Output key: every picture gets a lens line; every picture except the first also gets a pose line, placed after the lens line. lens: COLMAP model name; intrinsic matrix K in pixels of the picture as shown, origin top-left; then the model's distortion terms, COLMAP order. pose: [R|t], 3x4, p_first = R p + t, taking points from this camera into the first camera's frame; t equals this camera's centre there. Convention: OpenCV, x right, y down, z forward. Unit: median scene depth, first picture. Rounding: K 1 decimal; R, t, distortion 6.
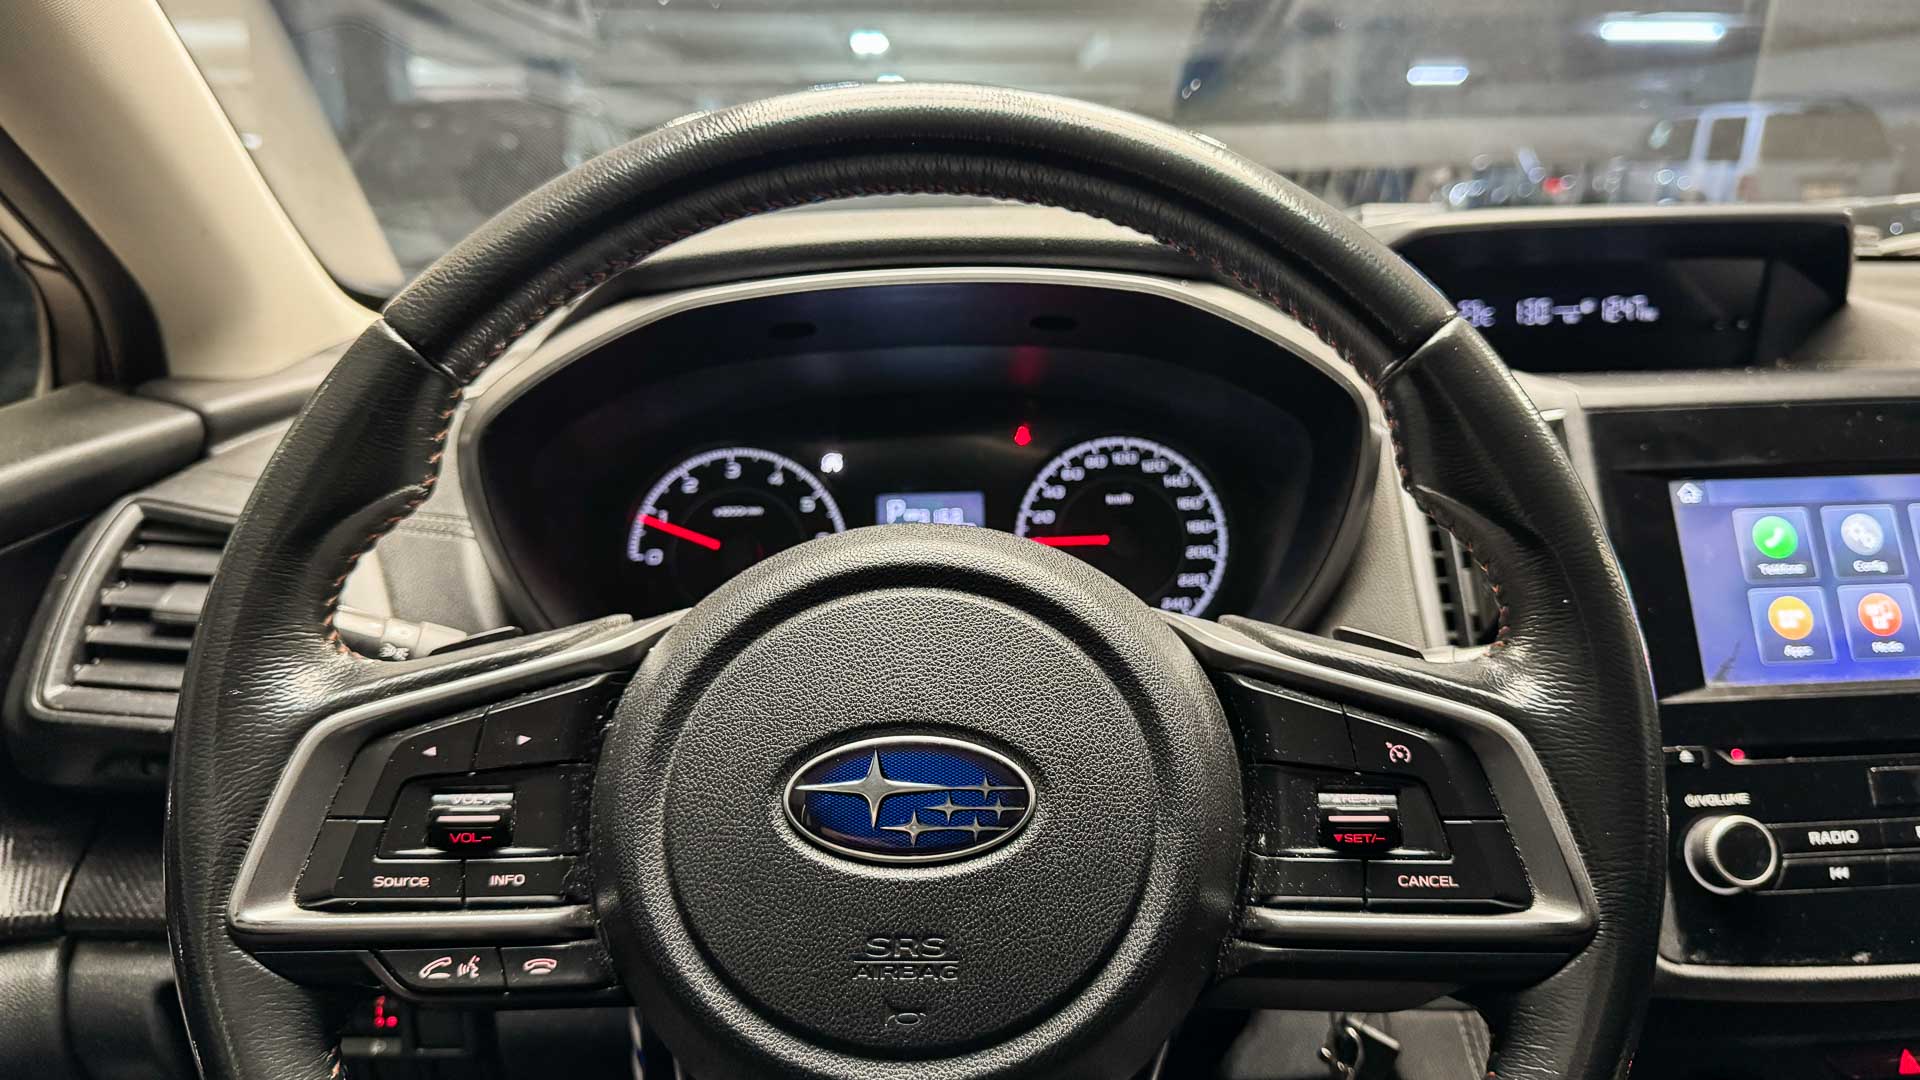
lens RADIAL K [[1448.5, 0, 988.3], [0, 1448.5, 533.5], [0, 0, 1]] dist [0.089413, -0.155498]
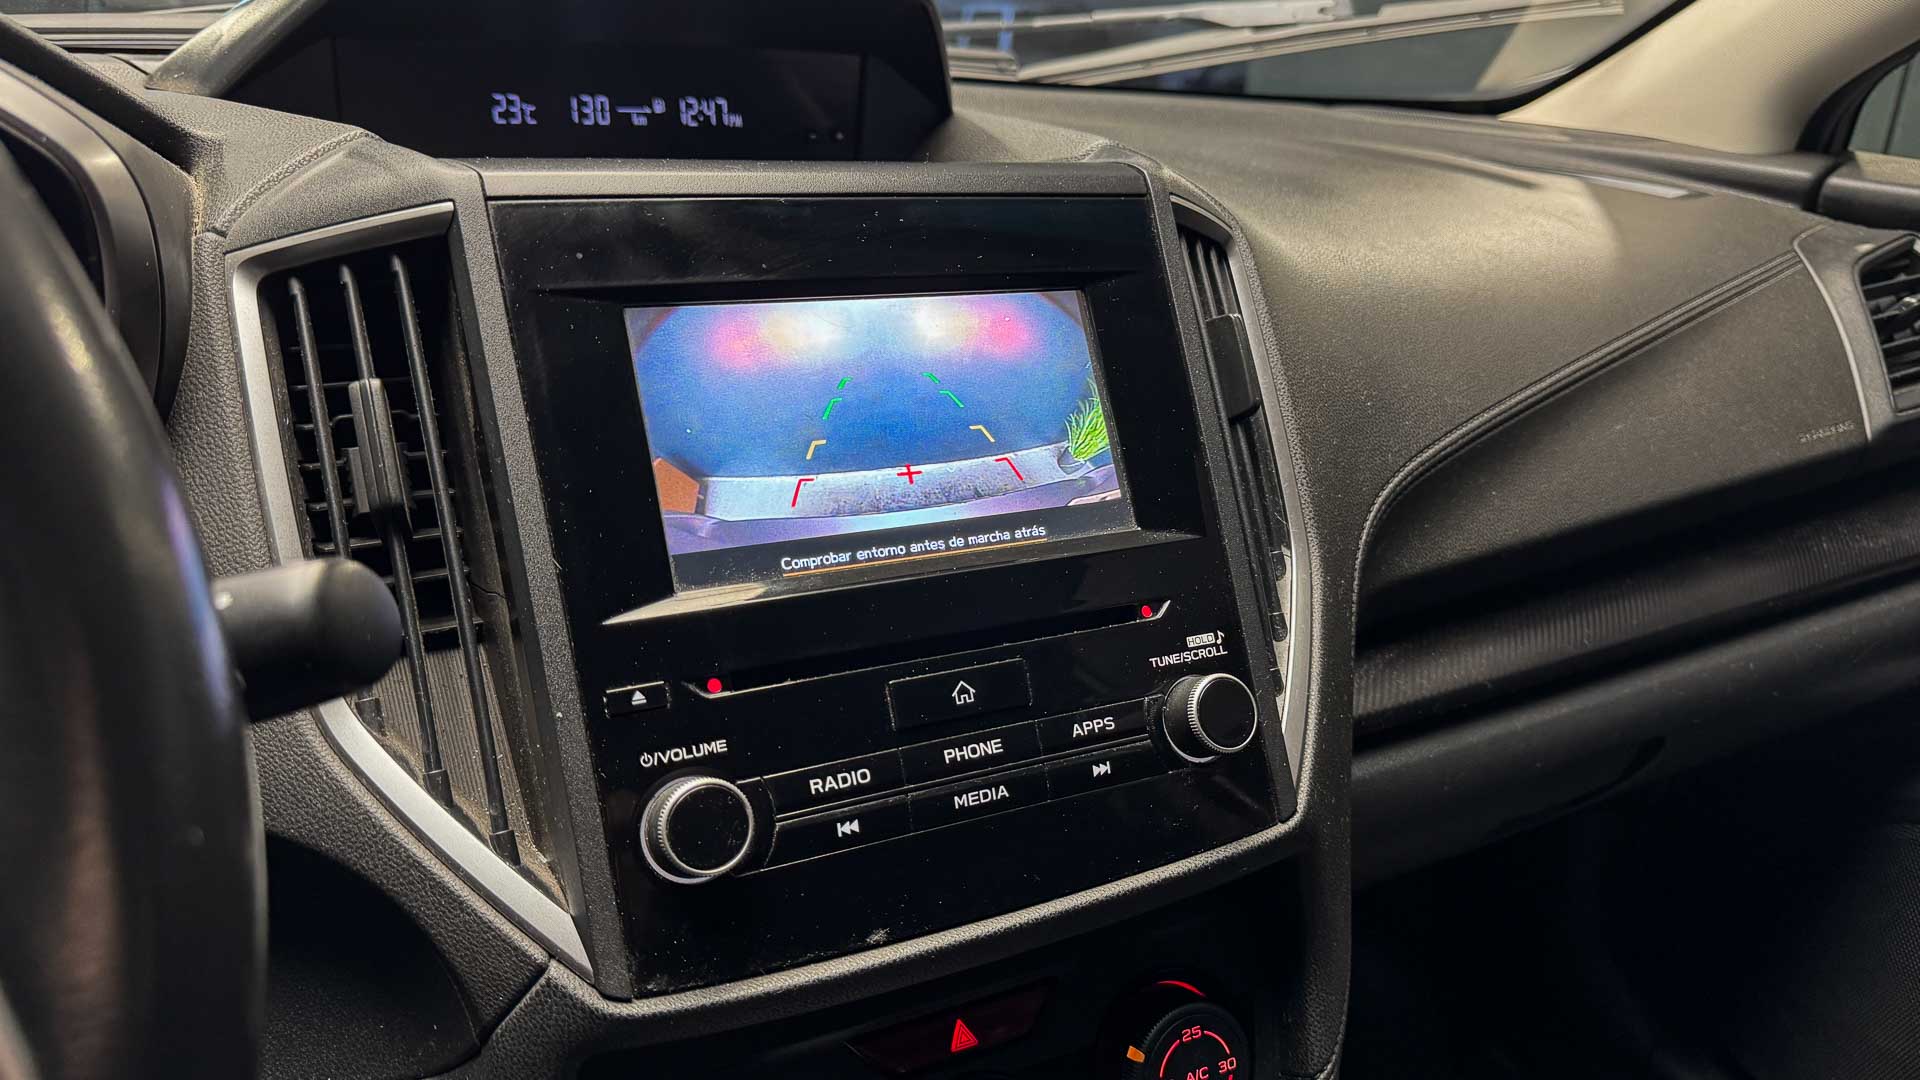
lens RADIAL K [[1448.5, 0, 990.2], [0, 1448.5, 525.0], [0, 0, 1]] dist [0.089413, -0.155498]
pose [[0.896666, -0.079333, 0.435542, 0.299972], [0.044740, 0.995014, 0.089133, 0.013170], [-0.440442, -0.060436, 0.895745, 0.278321]]
